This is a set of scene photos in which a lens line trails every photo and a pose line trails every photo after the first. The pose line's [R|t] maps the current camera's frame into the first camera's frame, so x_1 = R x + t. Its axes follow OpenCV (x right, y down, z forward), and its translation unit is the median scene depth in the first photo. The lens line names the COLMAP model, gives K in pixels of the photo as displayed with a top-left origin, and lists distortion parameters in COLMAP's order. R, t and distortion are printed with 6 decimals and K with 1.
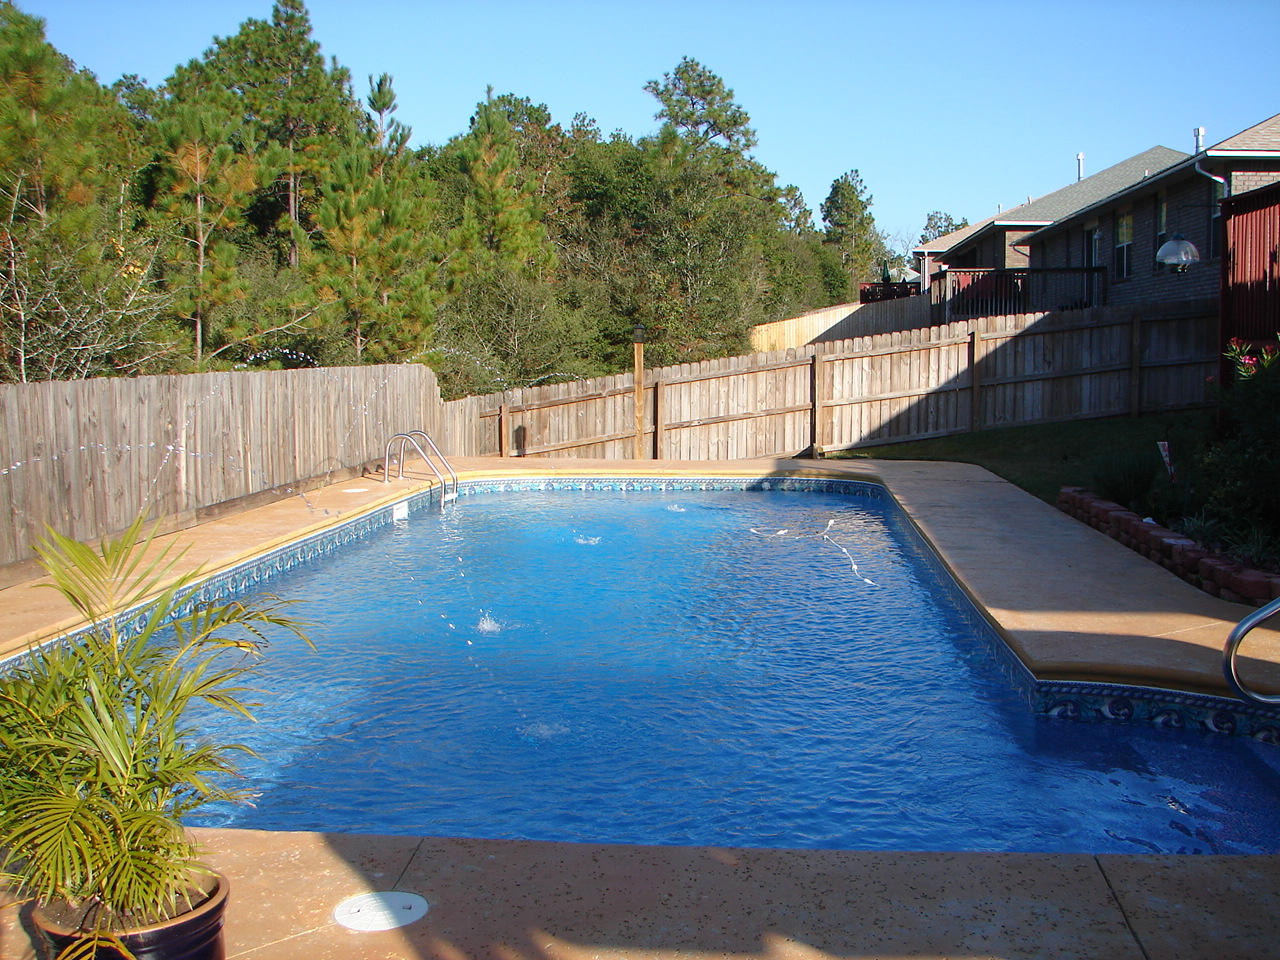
lens RADIAL K [[1355.4, 0, 645.3], [0, 1355.4, 510.6], [0, 0, 1]] dist [-0.228518, 0.289701]
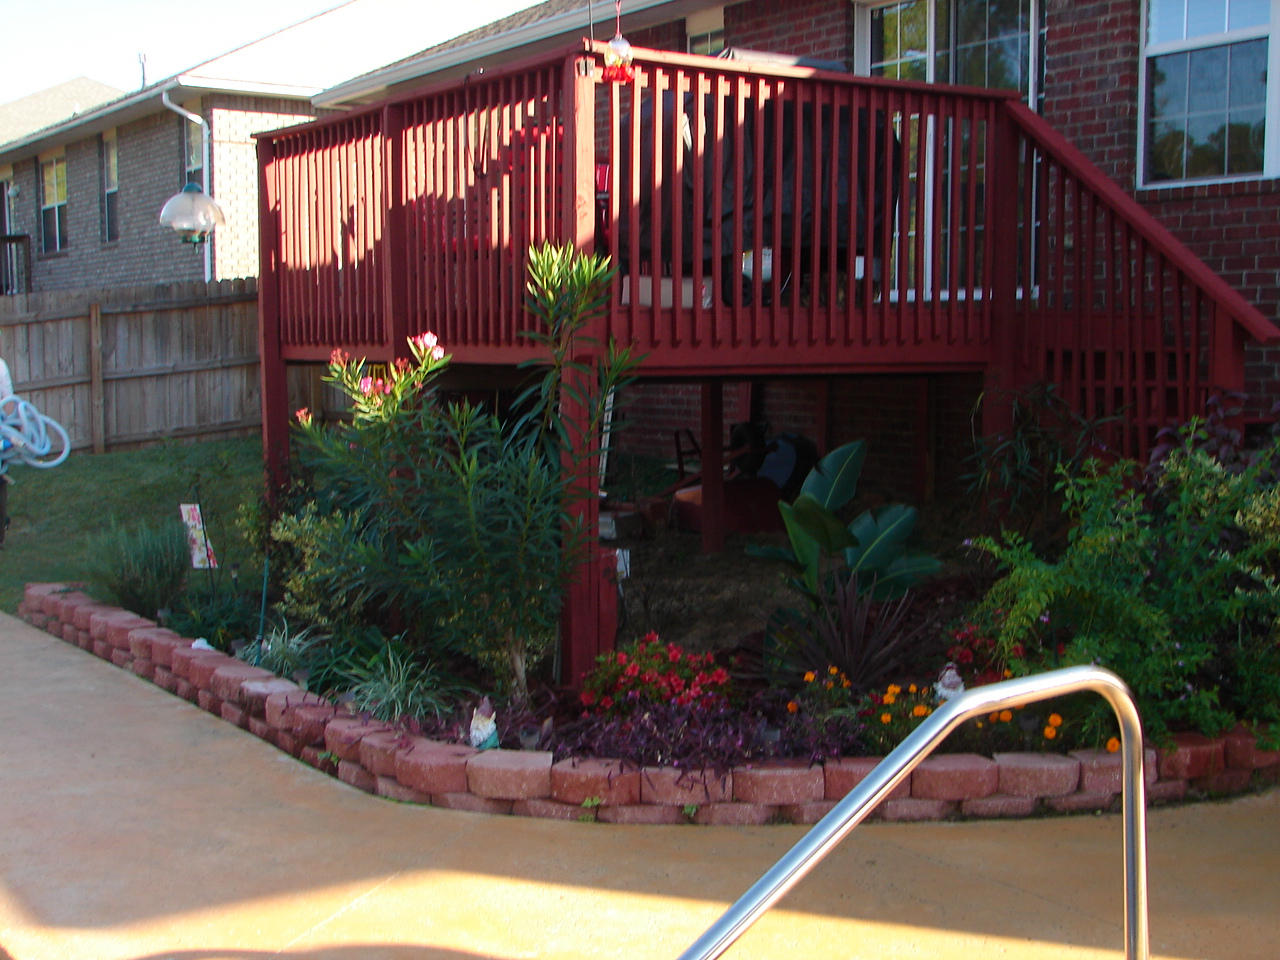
lens RADIAL K [[1694.8, 0, 686.8], [0, 1694.8, 509.5], [0, 0, 1]] dist [-0.142676, 0.366178]
pose [[0.752471, -0.059601, 0.655923, 0.022092], [0.074918, 0.997179, 0.004665, -0.021320], [-0.654350, 0.045630, 0.754813, 0.131769]]
